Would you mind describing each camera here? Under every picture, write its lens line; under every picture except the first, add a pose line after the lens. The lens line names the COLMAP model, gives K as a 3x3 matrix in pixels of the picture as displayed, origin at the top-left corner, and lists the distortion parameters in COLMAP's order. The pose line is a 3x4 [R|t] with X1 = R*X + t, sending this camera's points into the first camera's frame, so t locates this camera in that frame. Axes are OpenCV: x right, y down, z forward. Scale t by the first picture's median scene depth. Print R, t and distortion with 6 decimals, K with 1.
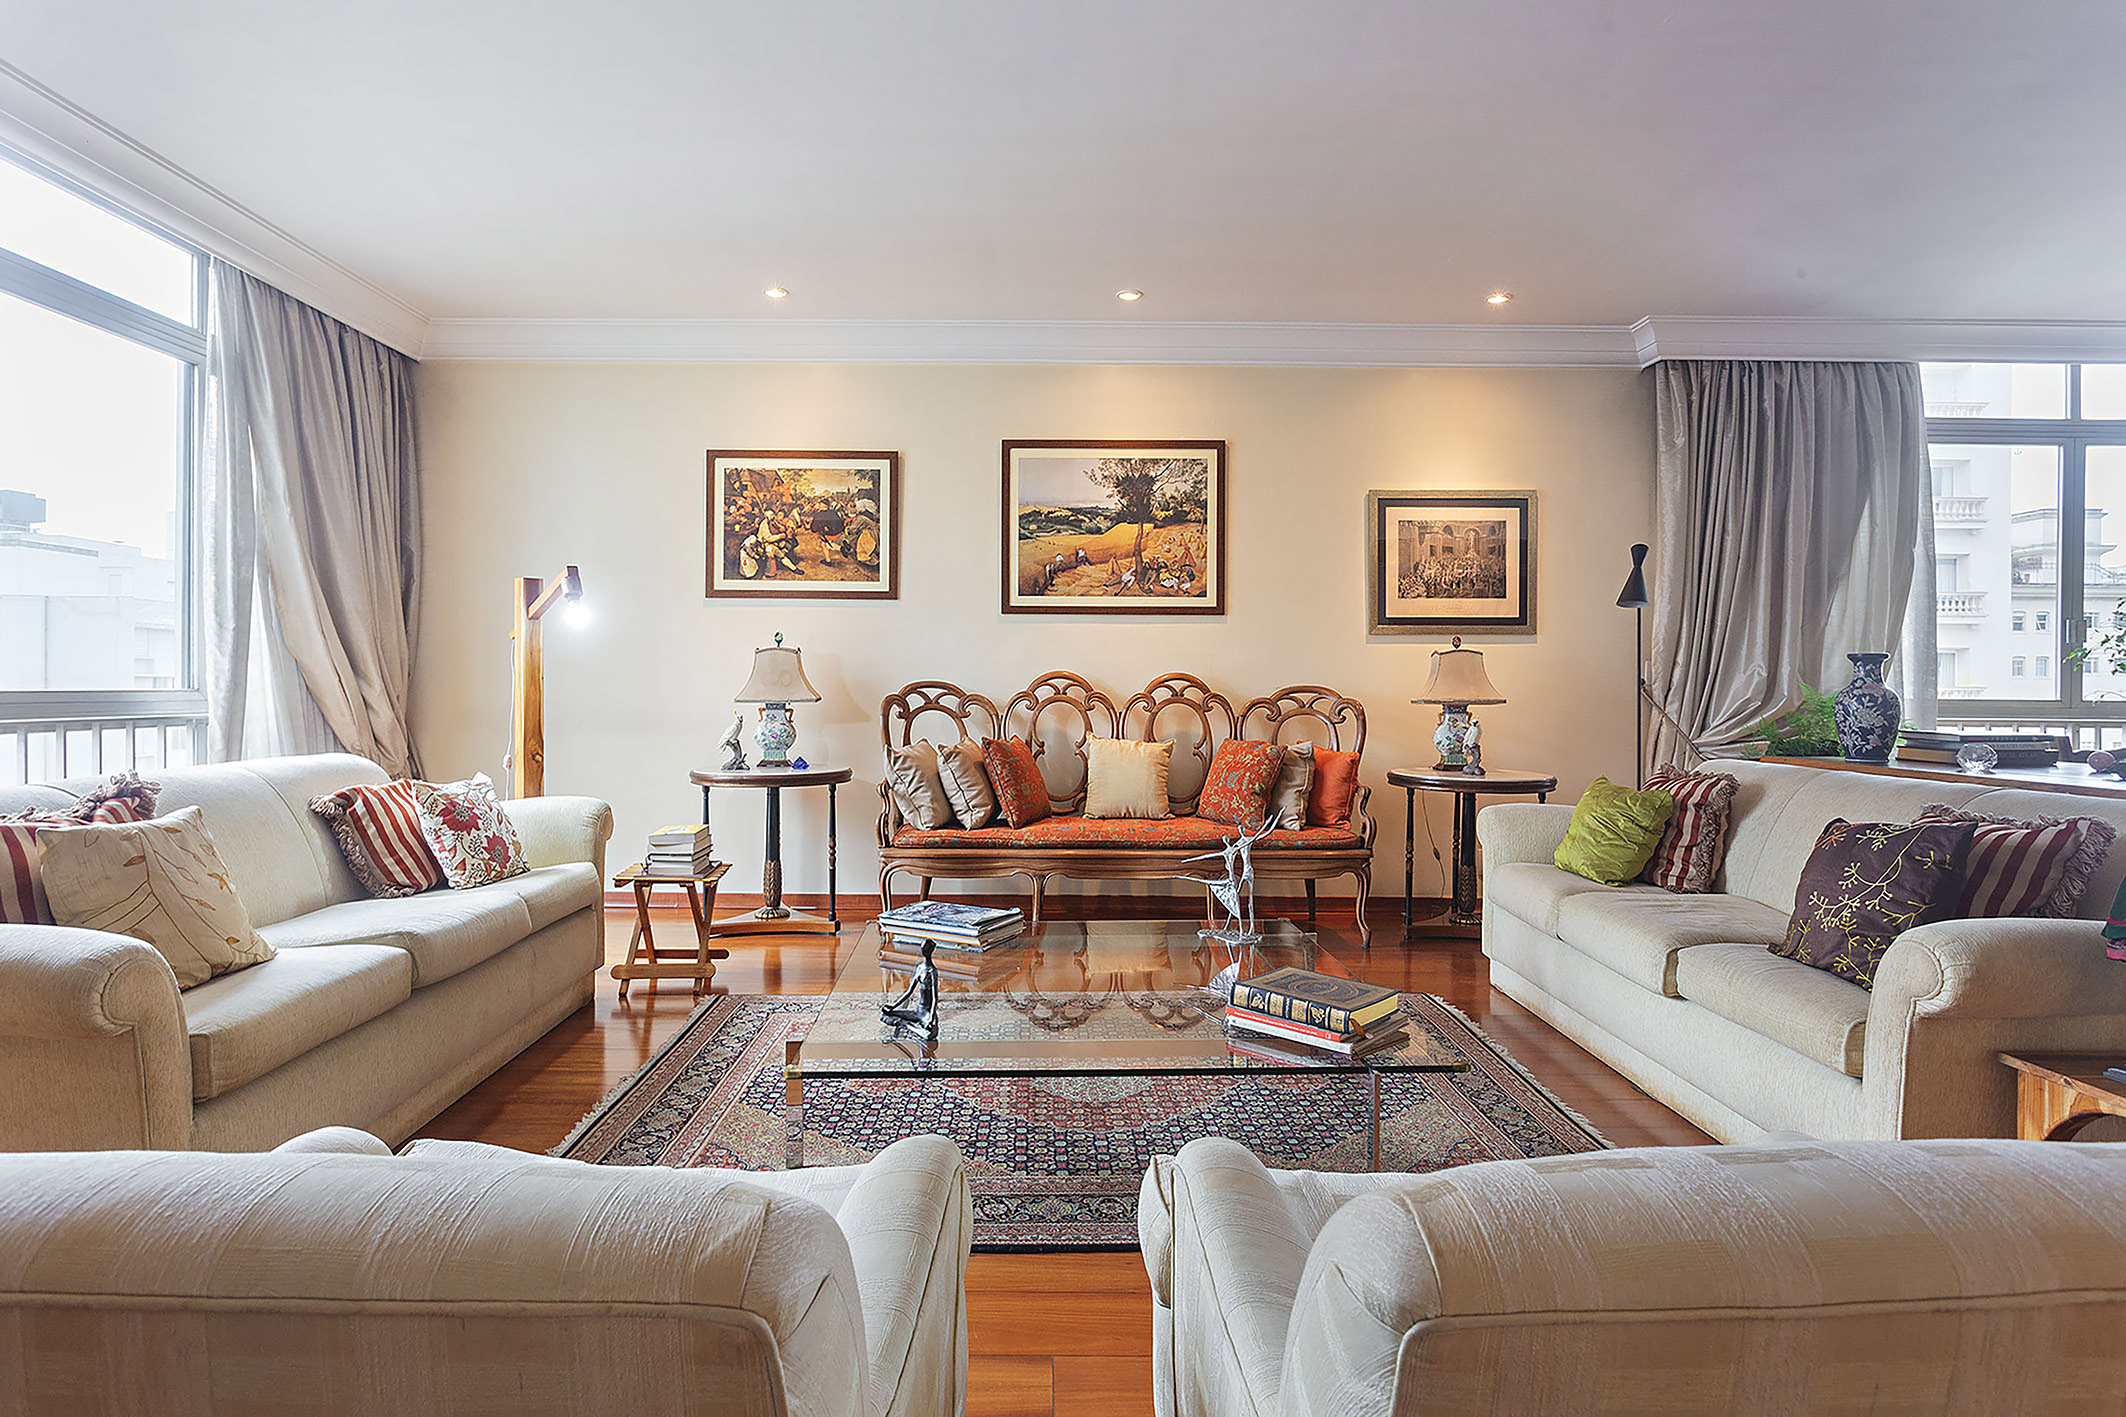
lens RADIAL K [[1081.4, 0, 1047.2], [0, 1081.4, 696.4], [0, 0, 1]] dist [-0.007537, 0.002004]
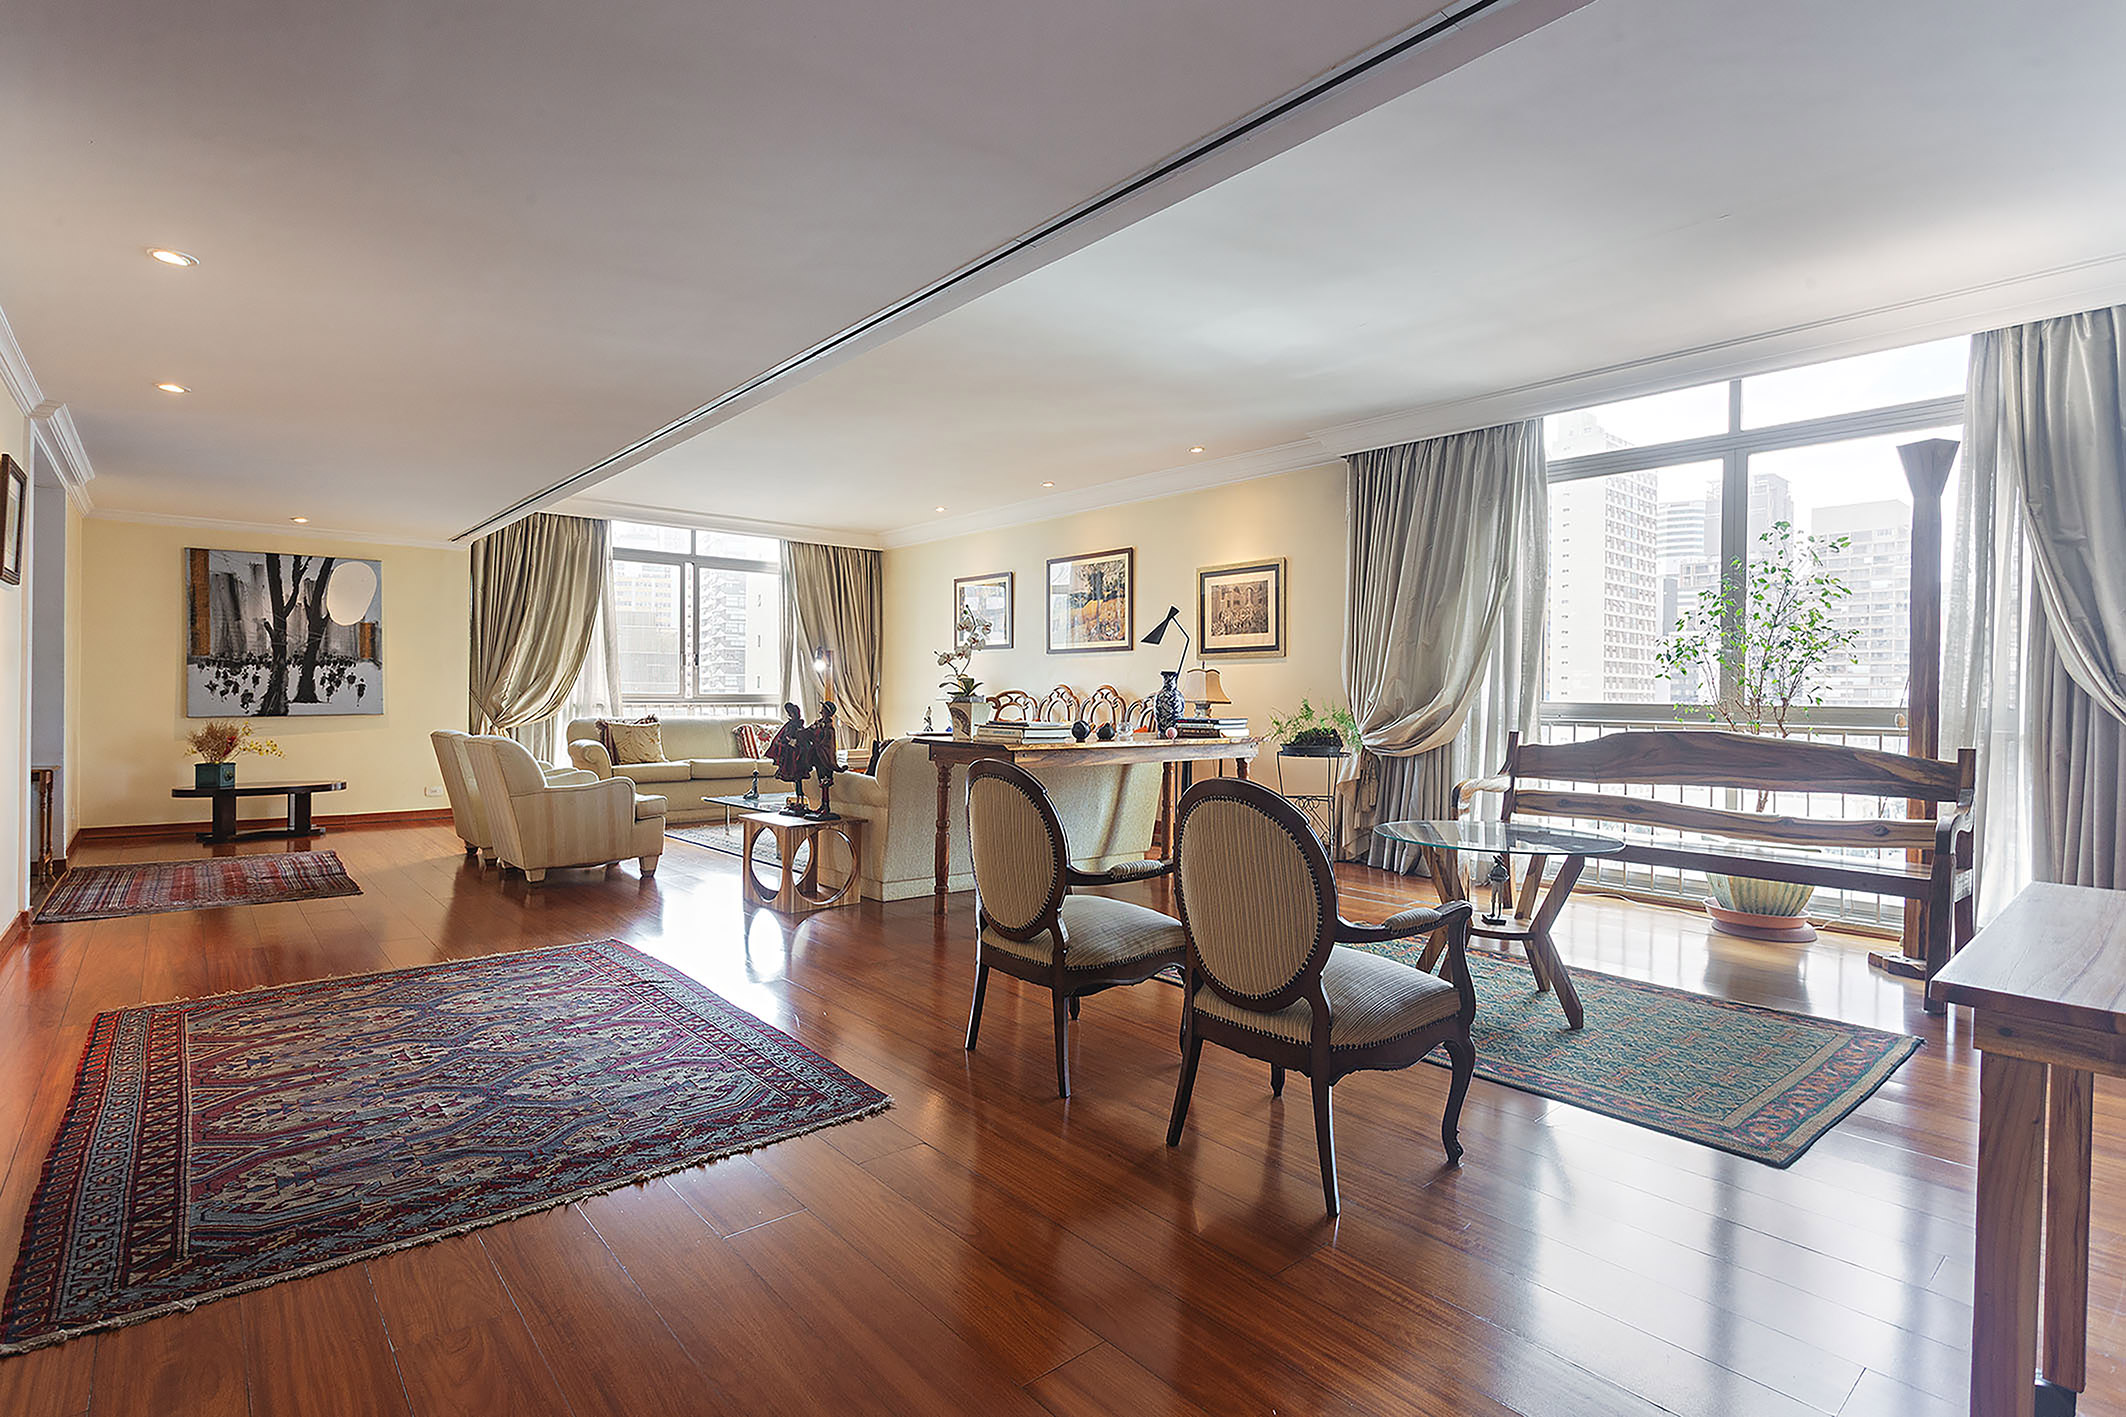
lens RADIAL K [[1020.2, 0, 1044.9], [0, 1020.2, 701.7], [0, 0, 1]] dist [0.002901, 0.000417]
pose [[0.645965, 0.004847, -0.763352, 1.311487], [-0.011689, 0.999925, -0.003543, 0.012370], [0.763278, 0.011212, 0.645973, -0.134862]]
